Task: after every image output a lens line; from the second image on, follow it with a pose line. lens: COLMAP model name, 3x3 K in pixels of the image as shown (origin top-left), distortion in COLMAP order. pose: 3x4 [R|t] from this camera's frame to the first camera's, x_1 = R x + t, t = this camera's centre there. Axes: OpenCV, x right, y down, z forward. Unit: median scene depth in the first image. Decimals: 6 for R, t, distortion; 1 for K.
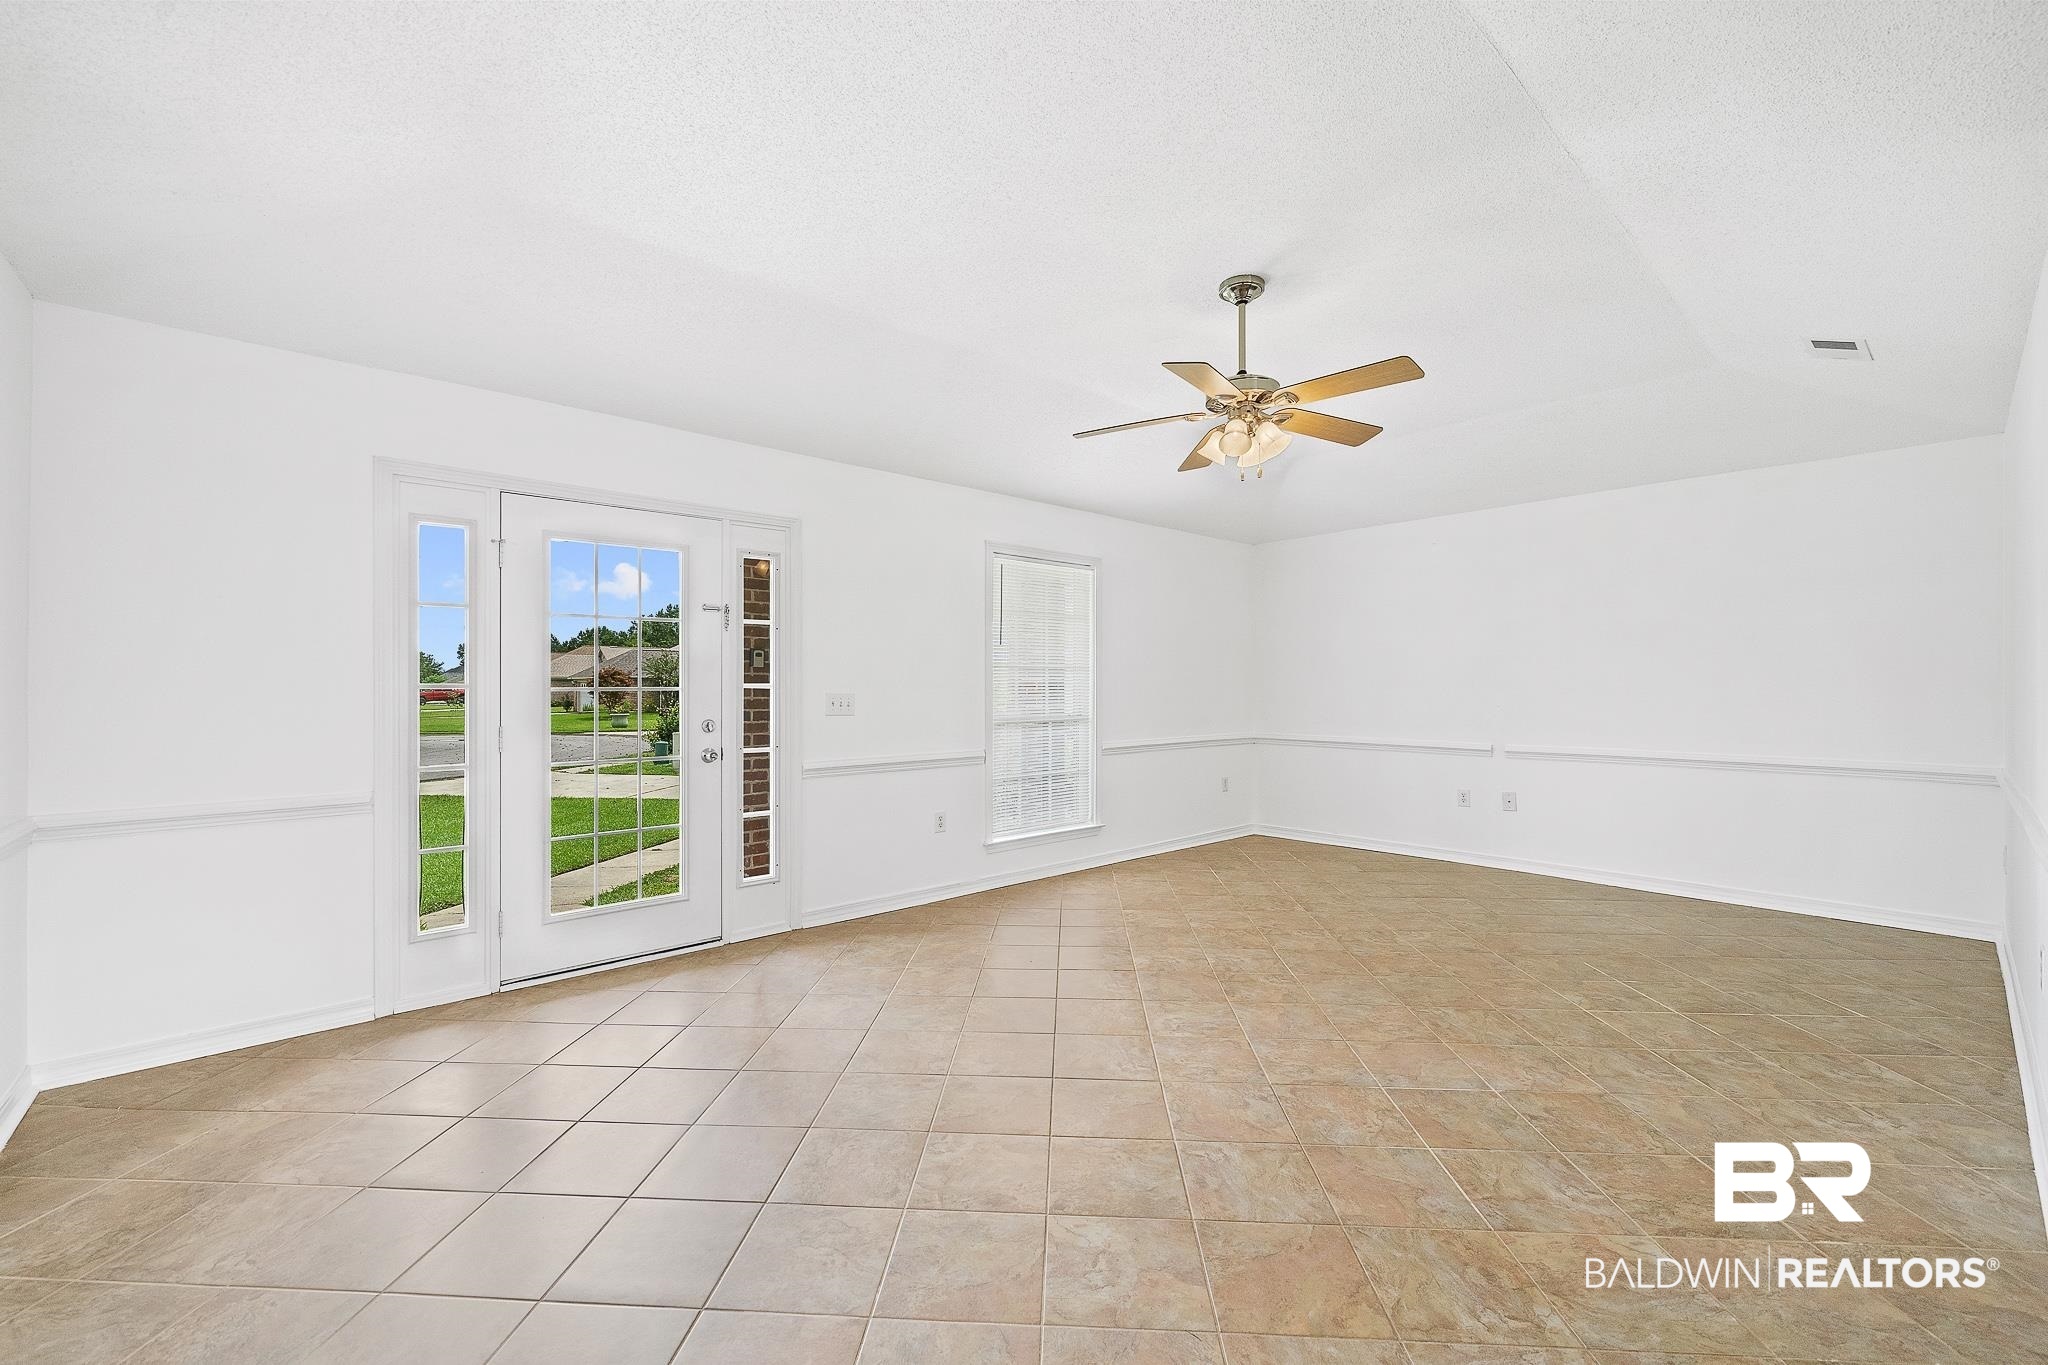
lens RADIAL K [[814.5, 0, 1025.8], [0, 814.5, 685.2], [0, 0, 1]] dist [-0.001521, -0.000042]
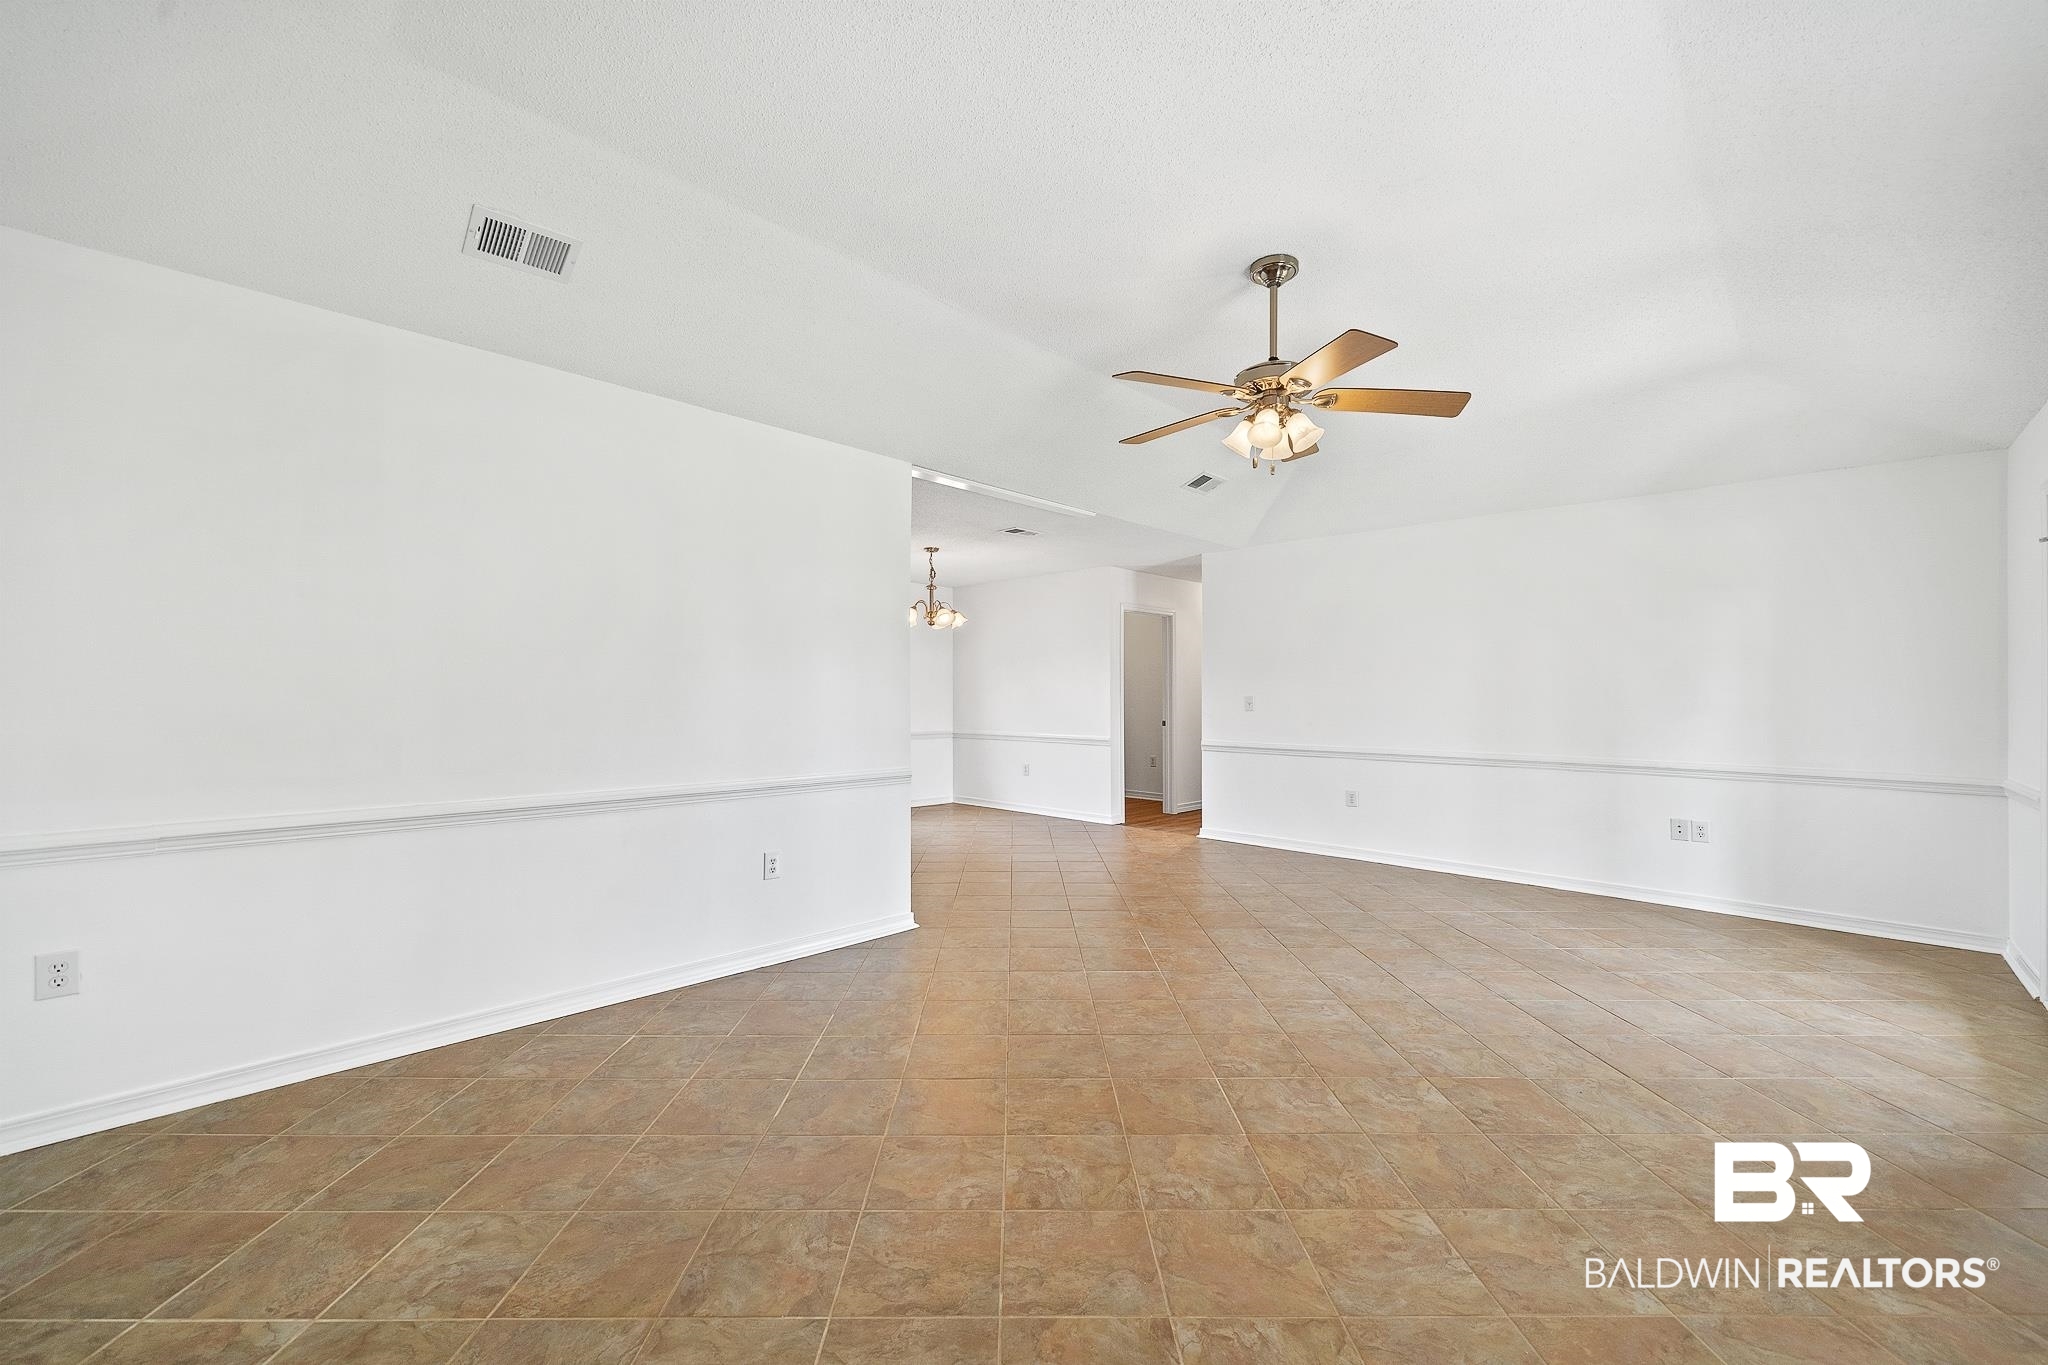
lens RADIAL K [[814.8, 0, 1025.2], [0, 814.8, 687.9], [0, 0, 1]] dist [0.010411, 0.000068]
pose [[-0.997640, -0.005370, -0.068456, 0.592433], [-0.004583, 0.999922, -0.011649, 0.005075], [0.068513, -0.011308, -0.997586, 1.854825]]
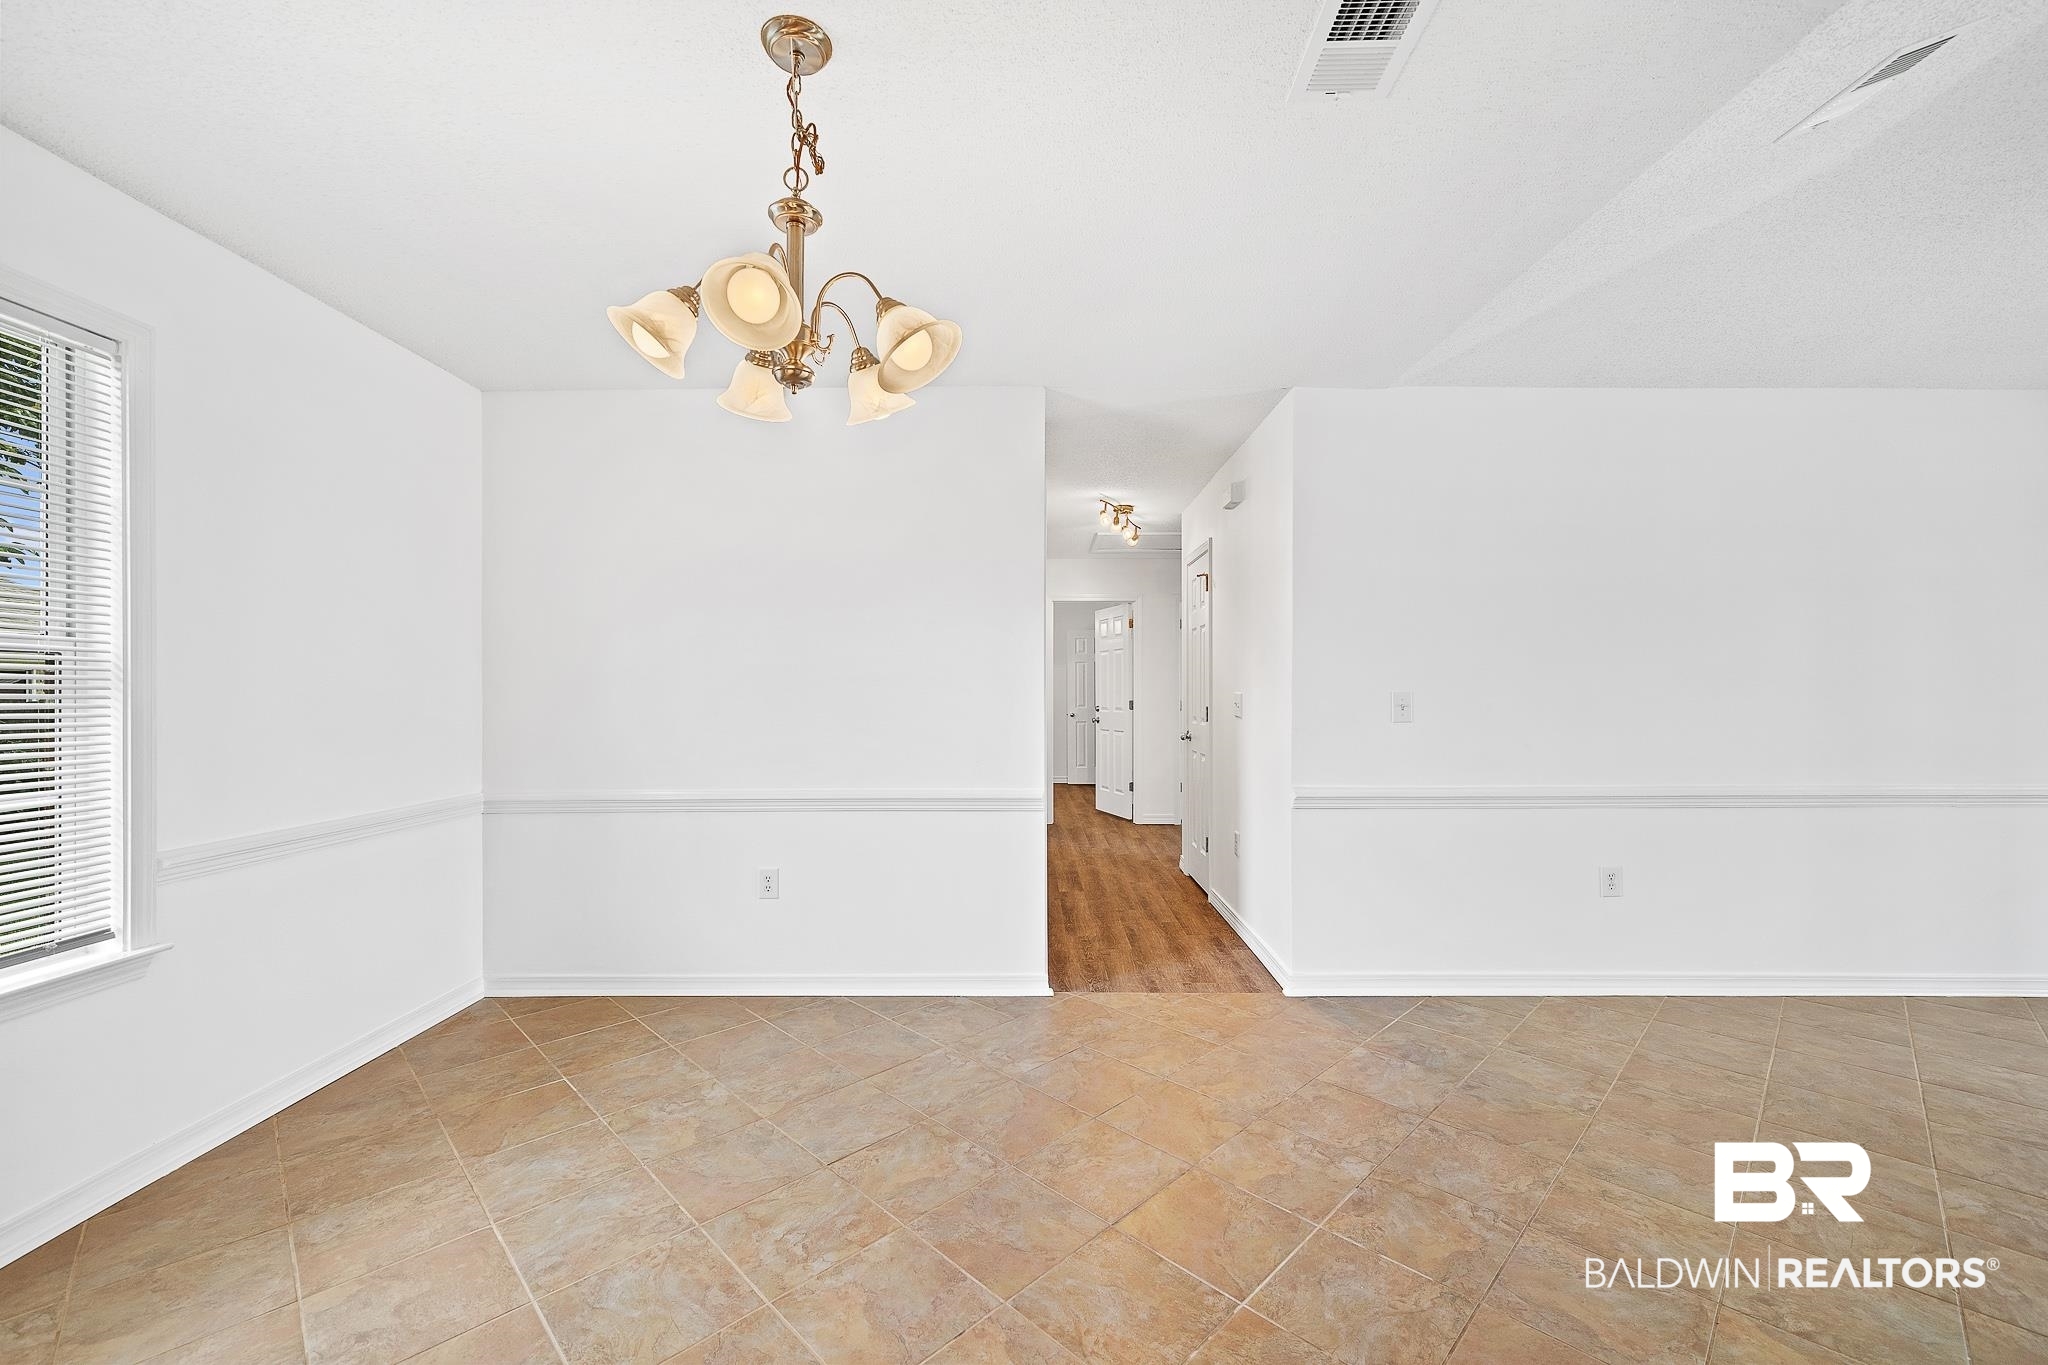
lens RADIAL K [[842.1, 0, 1024.0], [0, 842.1, 682.5], [0, 0, 1]] dist [0.000176, 0.000064]
pose [[-0.664244, -0.001060, -0.747515, 0.962595], [0.010054, 0.999896, -0.010352, -0.001234], [0.747449, -0.014392, -0.664164, 0.169908]]
